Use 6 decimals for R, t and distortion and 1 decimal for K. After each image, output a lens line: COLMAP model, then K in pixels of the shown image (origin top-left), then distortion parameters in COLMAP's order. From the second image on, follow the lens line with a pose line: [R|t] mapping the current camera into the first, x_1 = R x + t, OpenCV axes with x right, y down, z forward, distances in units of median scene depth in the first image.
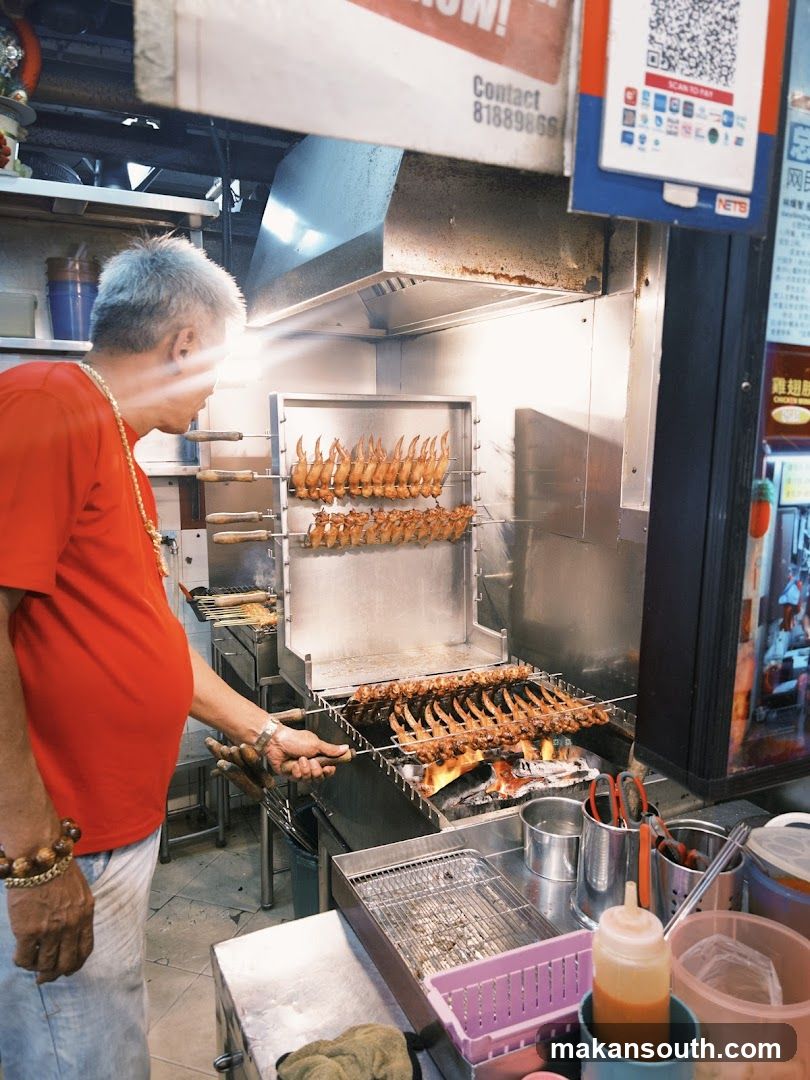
lens RADIAL K [[825.3, 0, 415.5], [0, 825.3, 544.1], [0, 0, 1]] dist [0.049775, -0.056554]
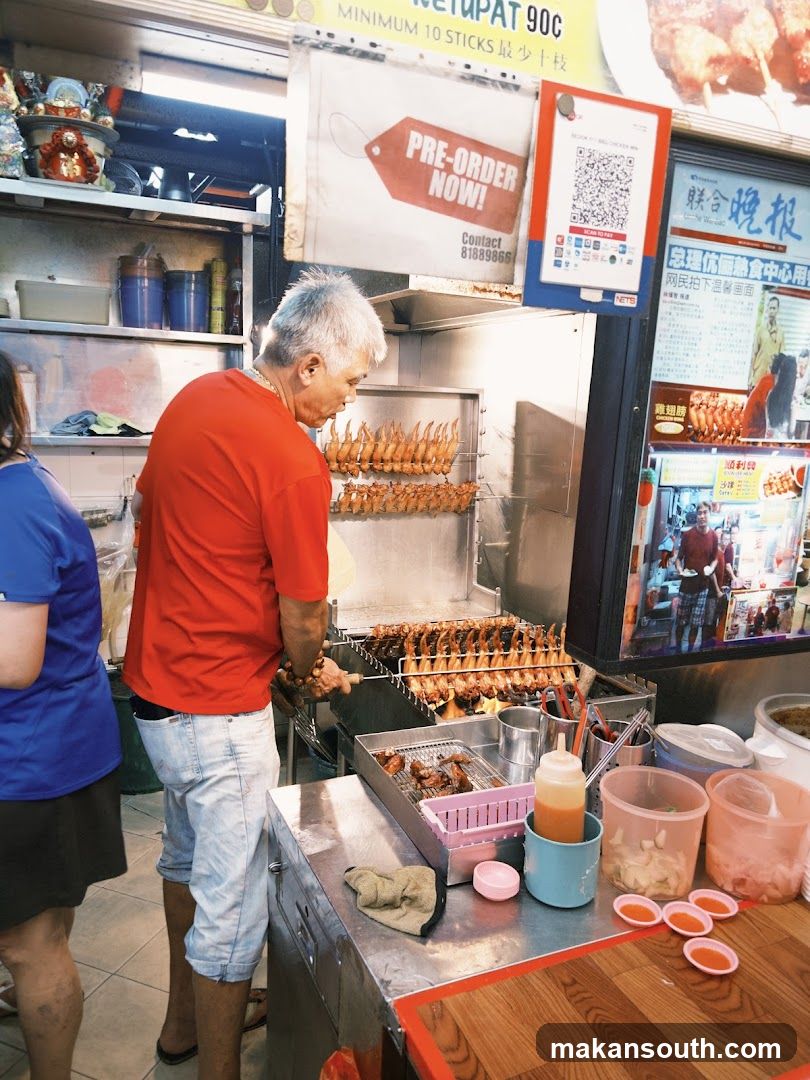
lens RADIAL K [[825.3, 0, 408.0], [0, 825.3, 544.8], [0, 0, 1]] dist [0.049775, -0.056554]
pose [[0.998944, 0.039162, -0.024021, 0.004072], [-0.038475, 0.998854, 0.028454, 0.015014], [0.025108, -0.027499, 0.999306, -0.223932]]
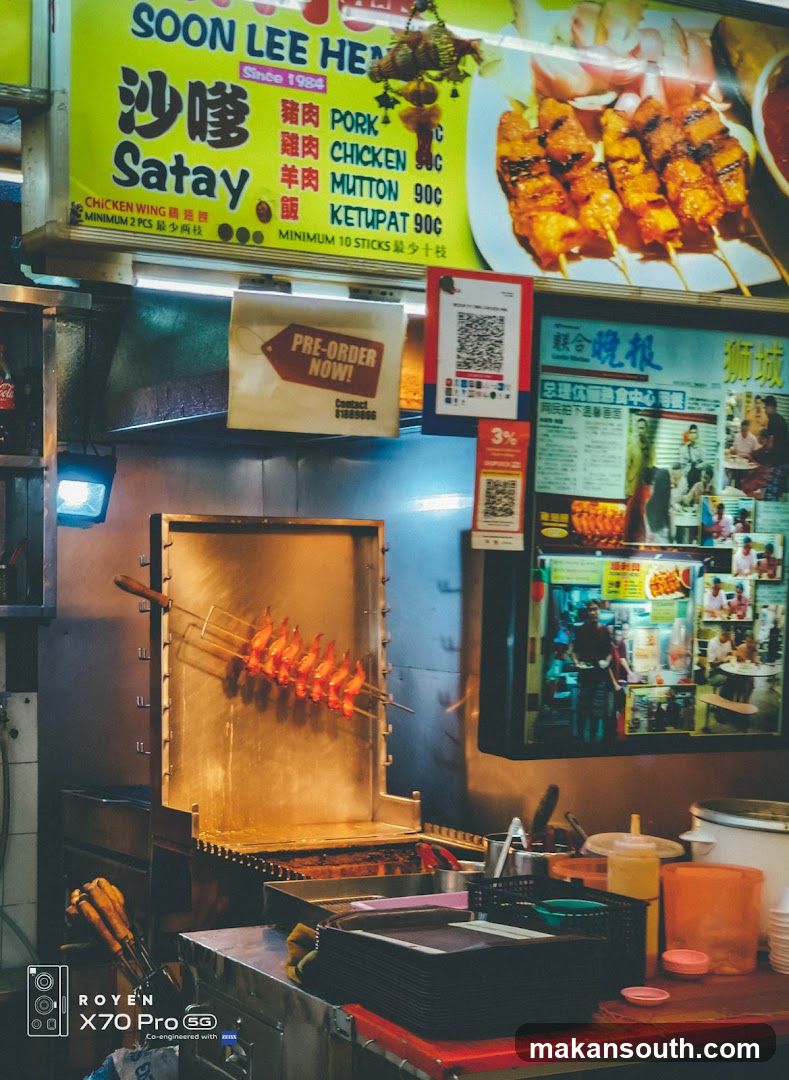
lens RADIAL K [[1830.4, 0, 351.7], [0, 1830.4, 637.6], [0, 0, 1]] dist [0.178789, 0.000000]
pose [[0.998680, 0.008063, 0.050718, -0.069468], [-0.002203, 0.993415, -0.114553, 0.202900], [-0.051308, 0.114290, 0.992122, -1.114995]]
